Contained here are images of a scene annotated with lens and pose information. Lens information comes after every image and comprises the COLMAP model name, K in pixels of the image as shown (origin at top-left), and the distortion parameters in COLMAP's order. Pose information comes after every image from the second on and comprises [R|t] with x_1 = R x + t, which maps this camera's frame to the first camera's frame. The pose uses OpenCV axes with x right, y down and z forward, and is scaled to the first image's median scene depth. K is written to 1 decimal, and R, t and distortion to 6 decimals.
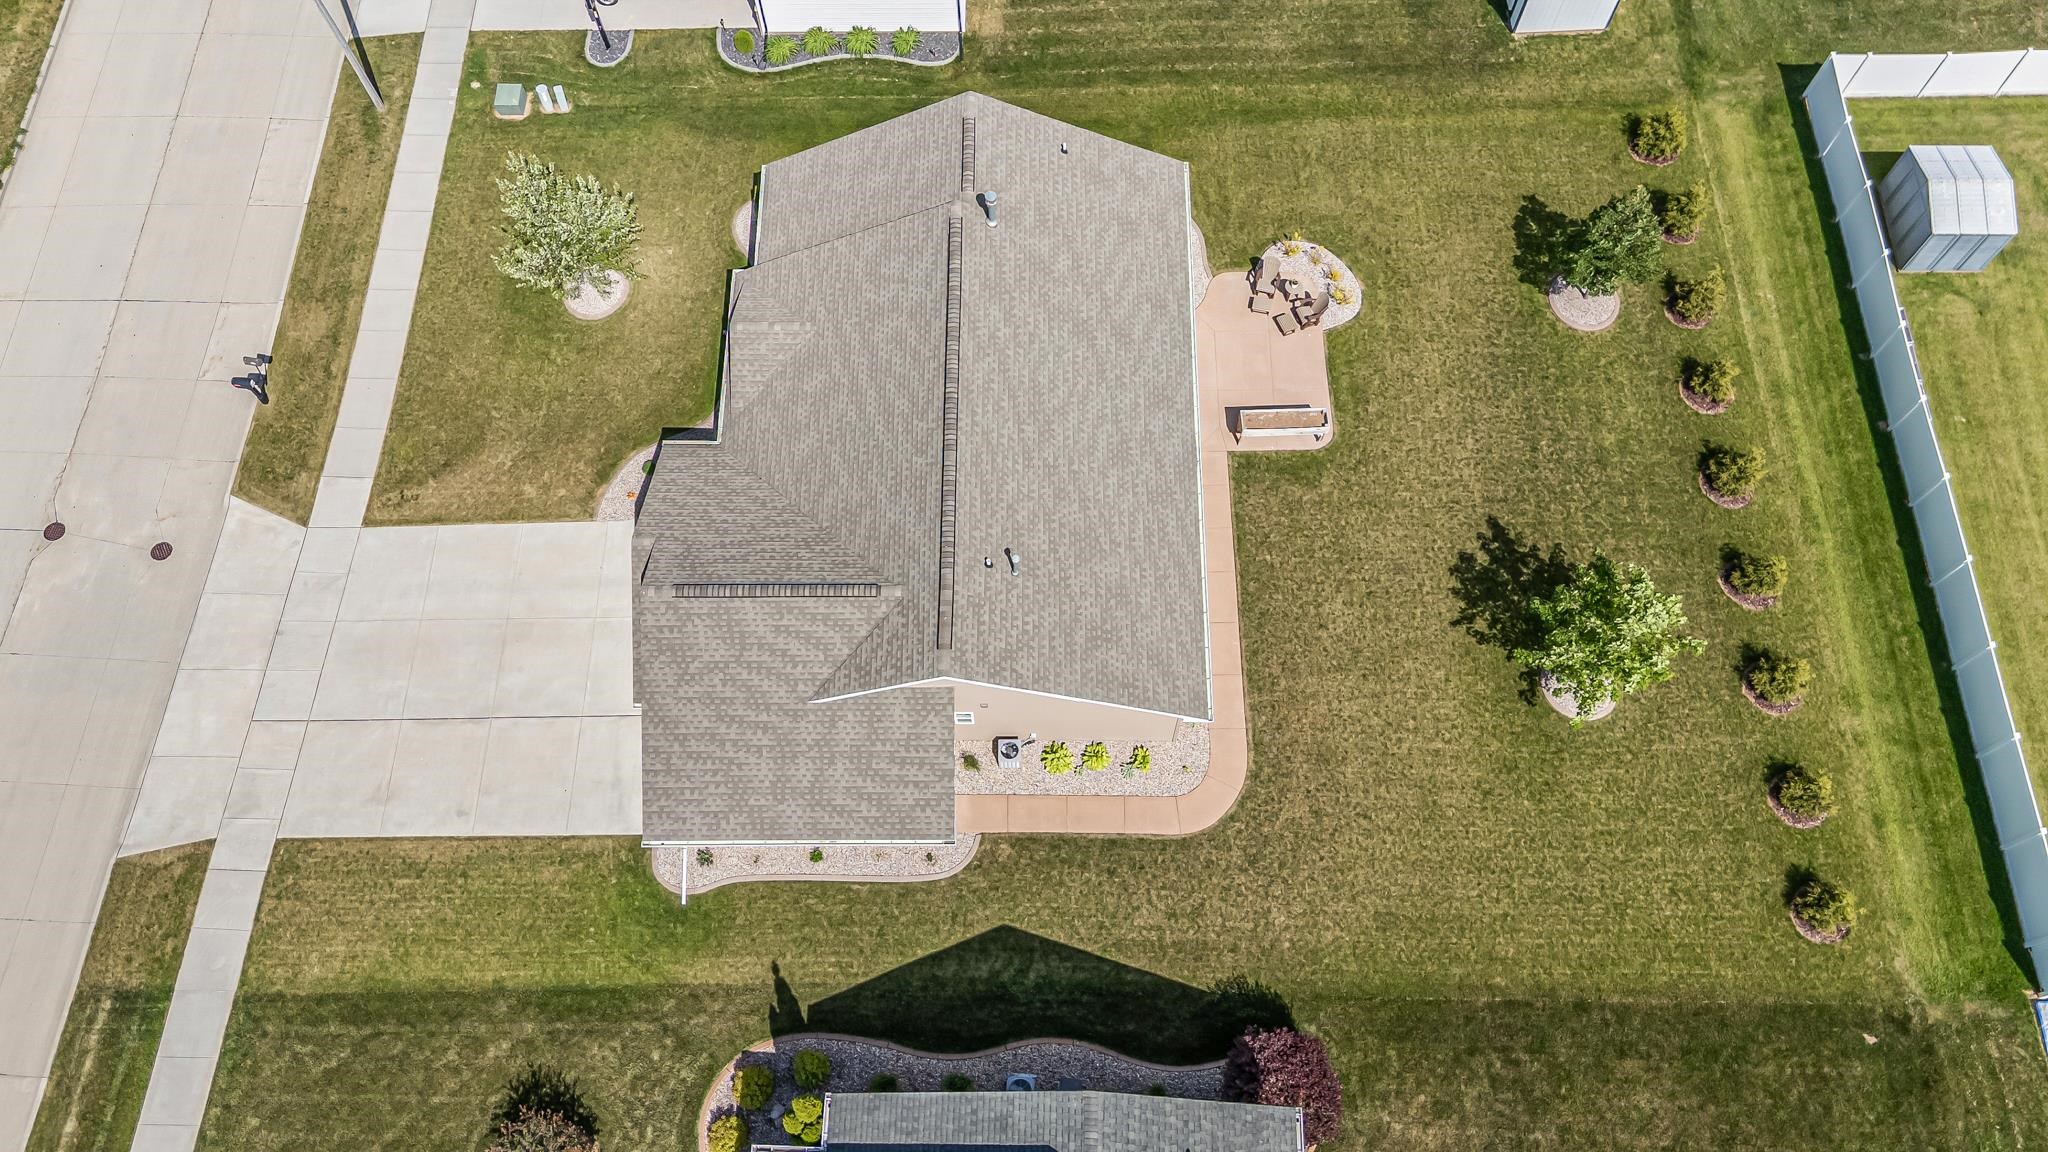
lens RADIAL K [[1521.6, 0, 1017.7], [0, 1521.6, 568.8], [0, 0, 1]] dist [0.064667, -0.053030]
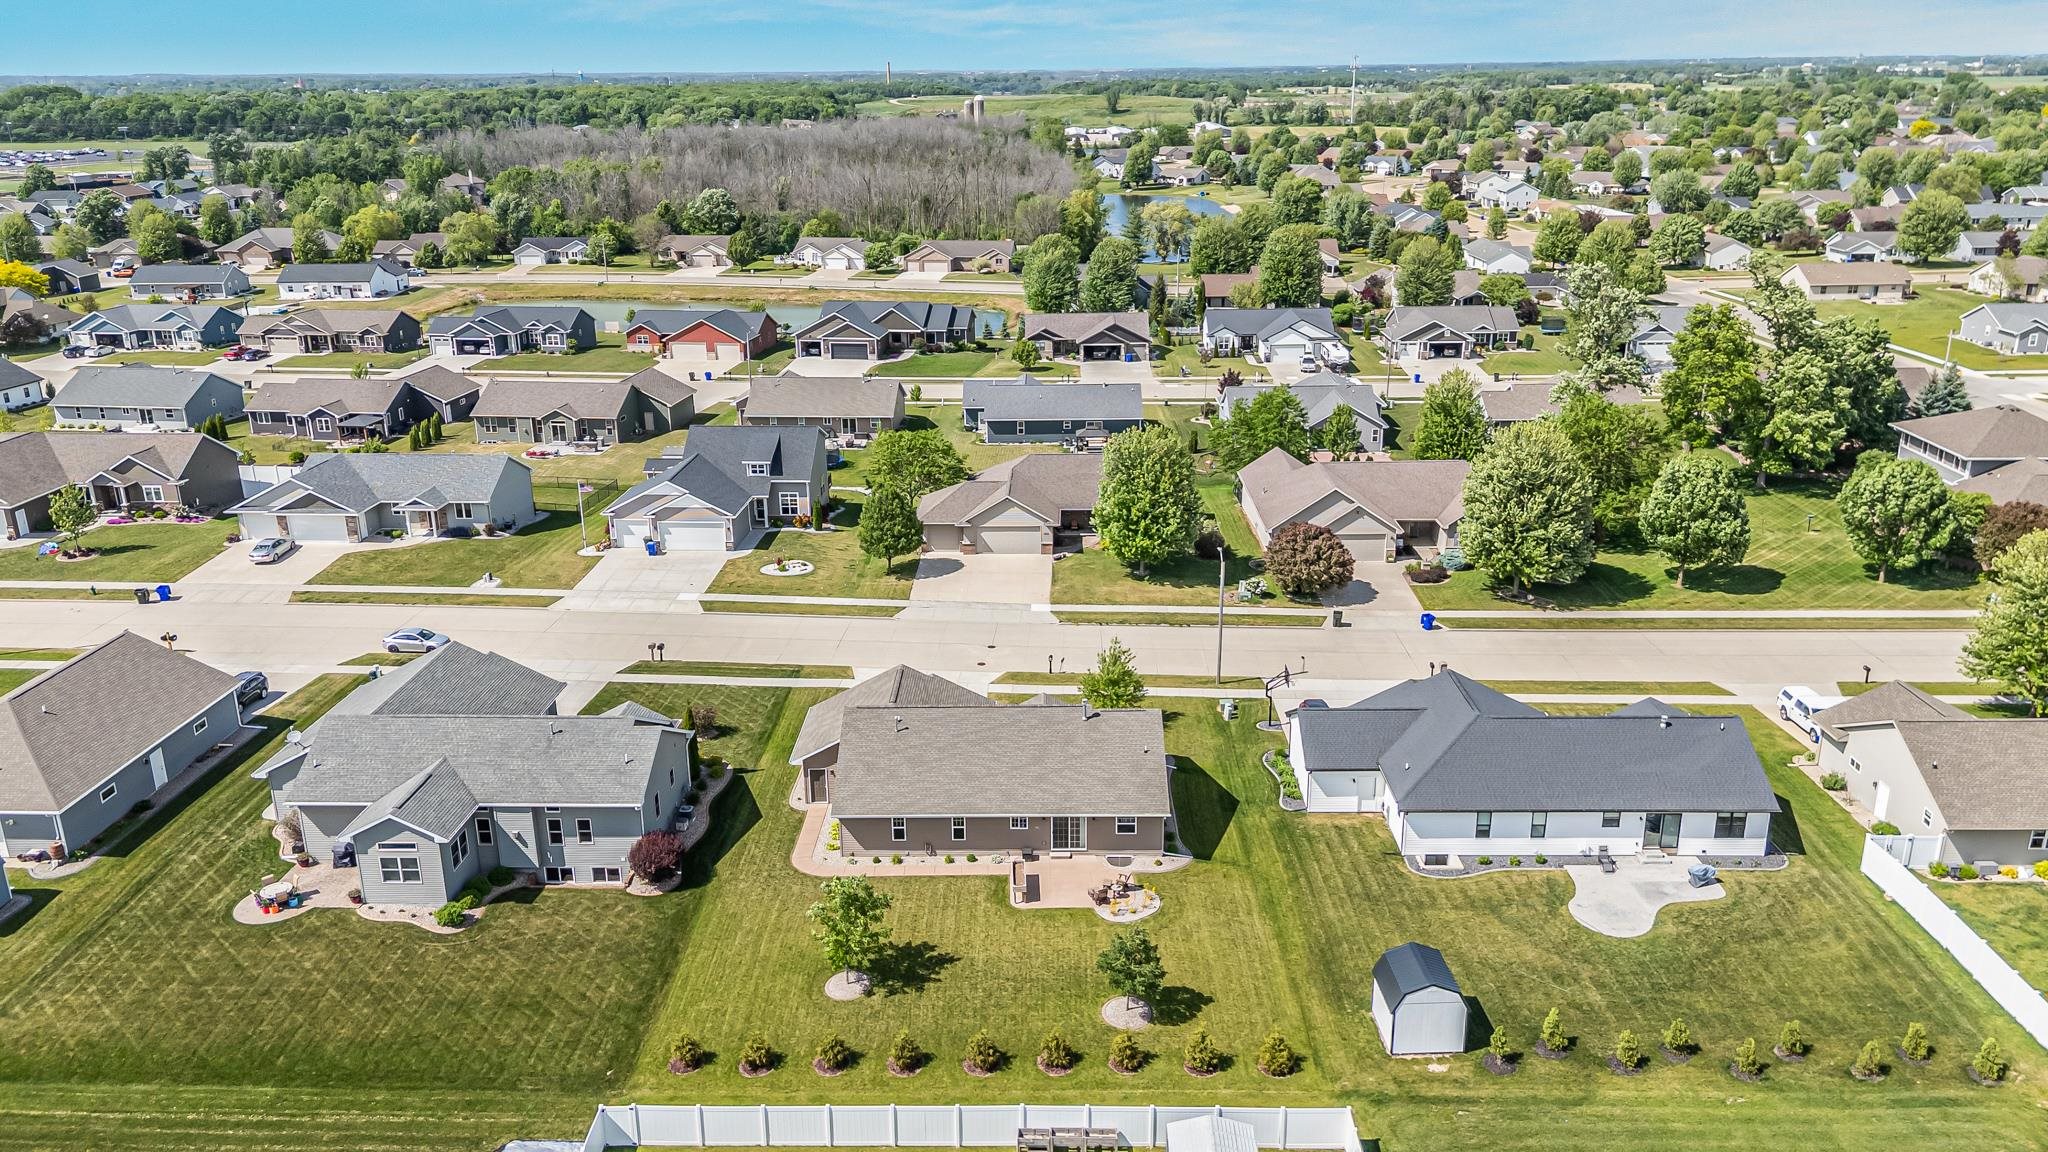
lens RADIAL K [[1509.3, 0, 1024.0], [0, 1509.3, 576.0], [0, 0, 1]] dist [0.075373, -0.069976]
pose [[-0.009023, 0.332525, -0.943051, 1.733979], [-0.908816, 0.390652, 0.146441, -0.501620], [0.417100, 0.858381, 0.298679, 0.206443]]
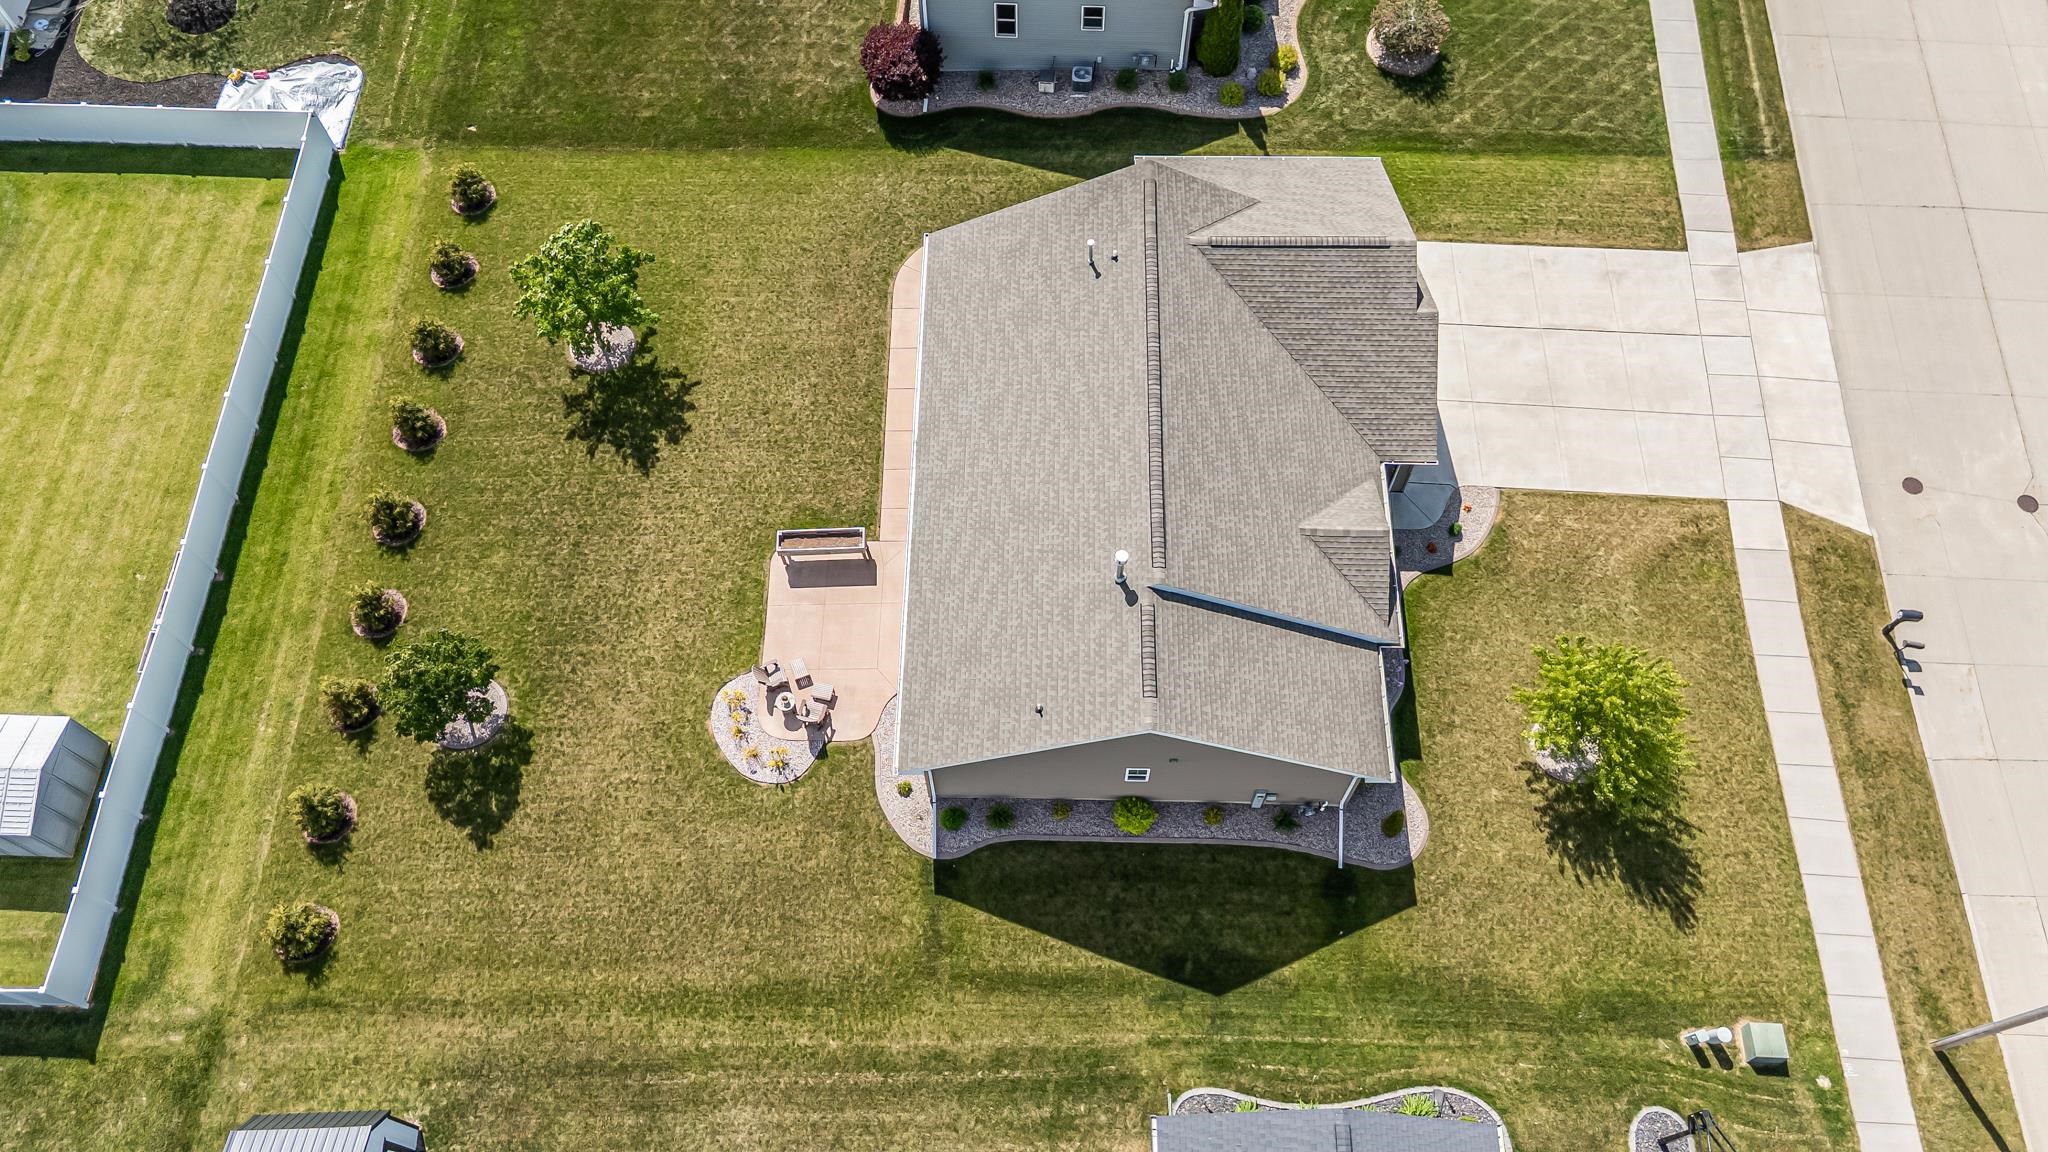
lens RADIAL K [[1509.3, 0, 1024.0], [0, 1509.3, 576.0], [0, 0, 1]] dist [0.075373, -0.069976]
pose [[-0.999733, 0.000484, 0.023085, 0.019715], [0.017719, -0.624932, 0.780478, -0.910421], [0.014804, 0.780679, 0.624757, 0.414835]]
